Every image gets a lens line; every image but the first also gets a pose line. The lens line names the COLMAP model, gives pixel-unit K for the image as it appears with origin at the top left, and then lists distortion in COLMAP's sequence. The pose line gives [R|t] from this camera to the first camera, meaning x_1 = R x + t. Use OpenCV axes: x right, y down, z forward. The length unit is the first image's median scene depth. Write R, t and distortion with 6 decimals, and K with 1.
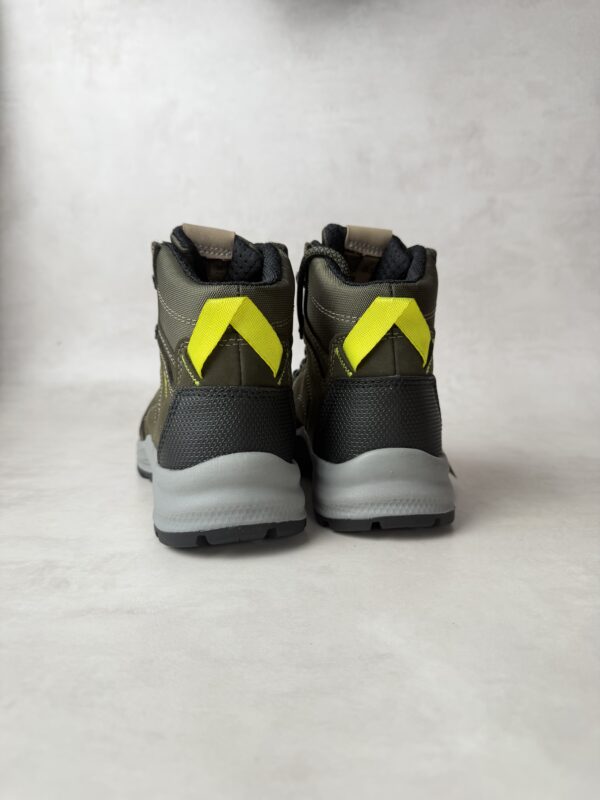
lens RADIAL K [[601.5, 0, 300.3], [0, 601.5, 405.9], [0, 0, 1]] dist [-0.033054, 0.006506]
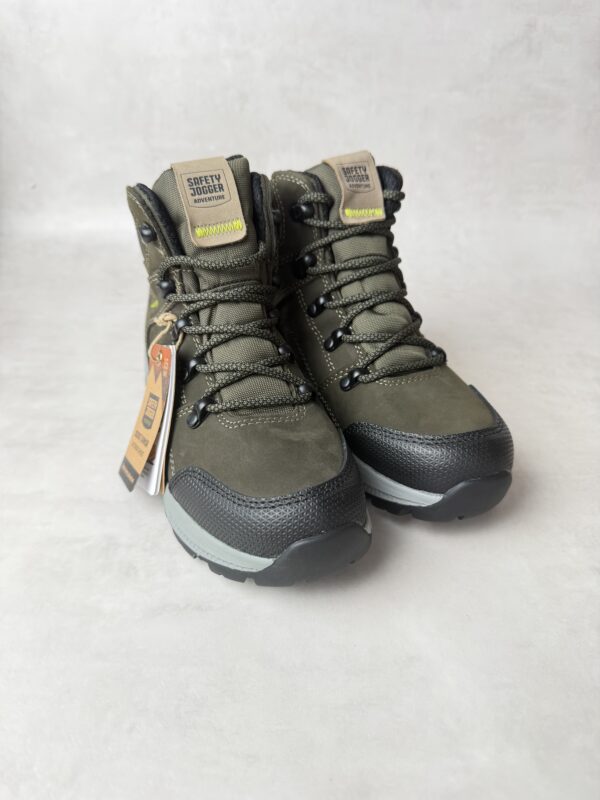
lens RADIAL K [[601.5, 0, 299.6], [0, 601.5, 401.0], [0, 0, 1]] dist [-0.033054, 0.006506]
pose [[0.998830, -0.010109, 0.047284, -0.112796], [-0.010370, 0.910364, 0.413678, -0.431267], [-0.047228, -0.413685, 0.909194, 0.065005]]
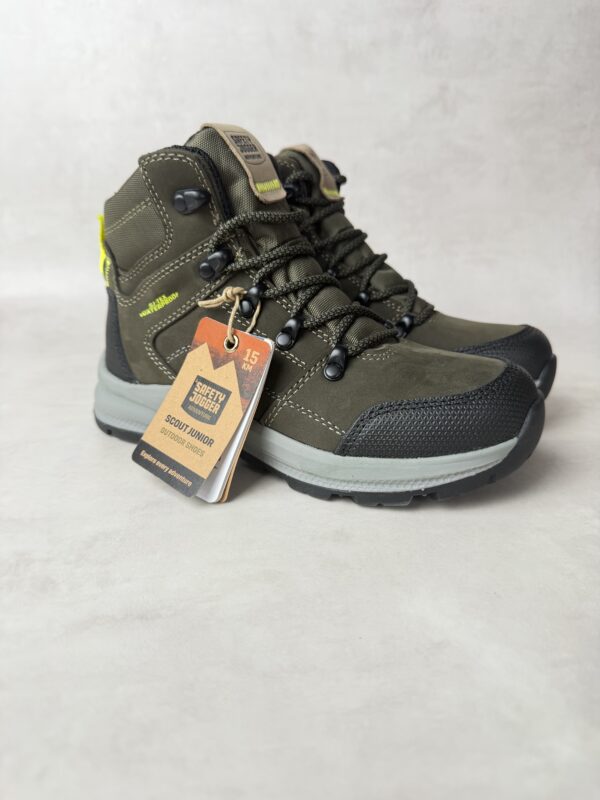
lens RADIAL K [[601.5, 0, 300.7], [0, 601.5, 403.5], [0, 0, 1]] dist [-0.033054, 0.006506]
pose [[0.985089, -0.055458, 0.162863, -0.150494], [0.024267, 0.981948, 0.187588, -0.096805], [-0.170327, -0.180838, 0.968652, 0.144046]]
